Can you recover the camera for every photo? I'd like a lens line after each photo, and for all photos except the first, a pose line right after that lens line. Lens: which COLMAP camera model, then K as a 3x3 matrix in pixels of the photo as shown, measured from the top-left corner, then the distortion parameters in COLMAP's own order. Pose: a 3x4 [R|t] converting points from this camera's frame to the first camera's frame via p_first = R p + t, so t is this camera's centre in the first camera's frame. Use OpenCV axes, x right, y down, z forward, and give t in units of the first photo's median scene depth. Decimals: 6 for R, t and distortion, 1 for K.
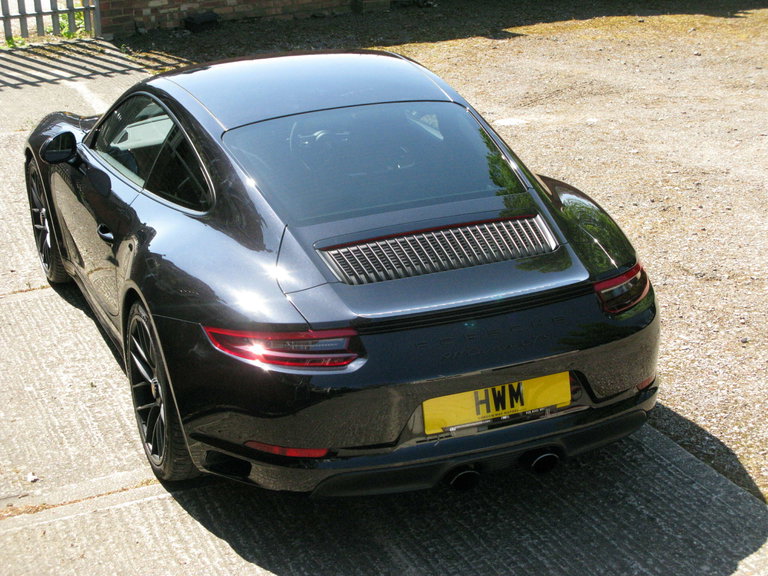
lens RADIAL K [[1533.6, 0, 384.0], [0, 1533.6, 288.0], [0, 0, 1]] dist [0.077821, 0.138657]
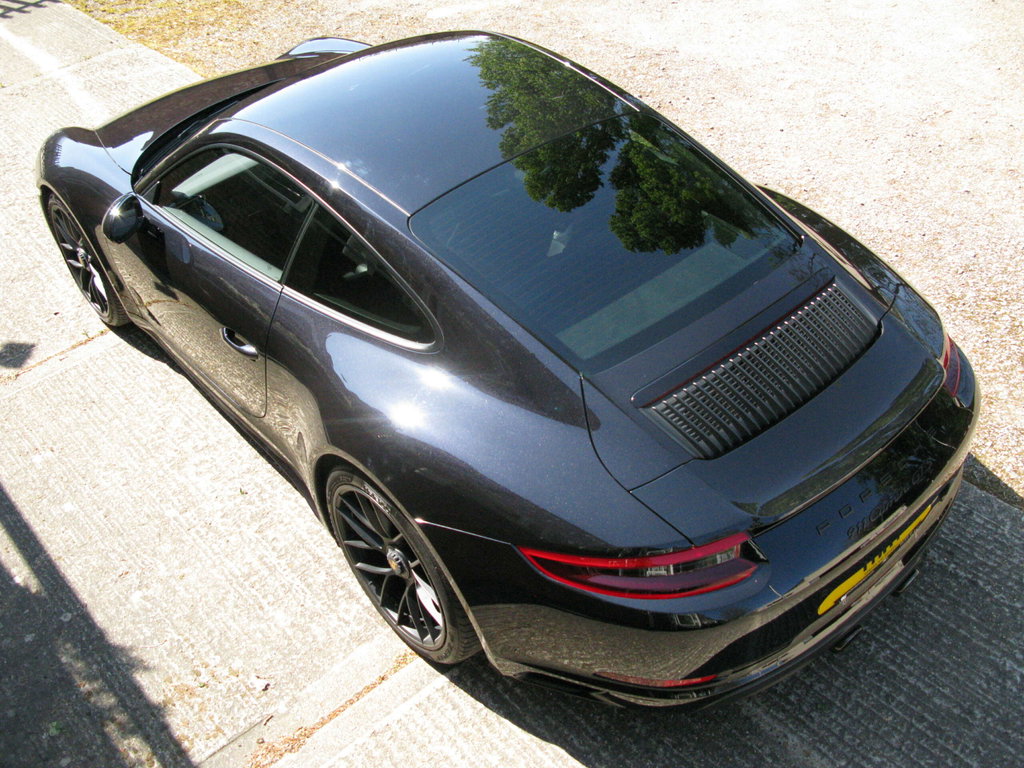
lens RADIAL K [[1043.3, 0, 512.0], [0, 1043.3, 384.0], [0, 0, 1]] dist [-0.123312, 0.027592]
pose [[0.944471, -0.224953, 0.239522, -0.202320], [0.137578, 0.932675, 0.333452, -0.195431], [-0.298407, -0.281983, 0.911833, 0.520869]]
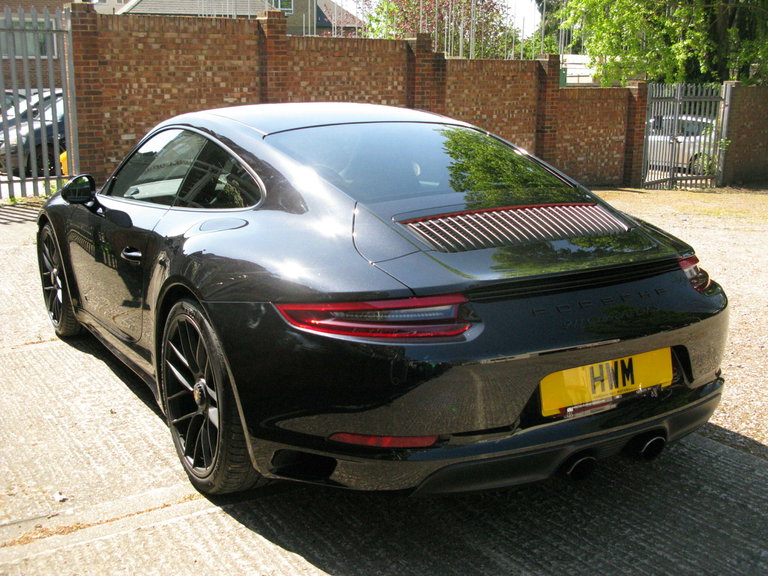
lens RADIAL K [[942.3, 0, 384.0], [0, 942.3, 288.0], [0, 0, 1]] dist [-0.163228, 0.359621]
pose [[0.987259, -0.007333, 0.158955, -0.129264], [0.028644, 0.990809, -0.132198, 0.080577], [-0.156525, 0.135067, 0.978395, 0.428945]]
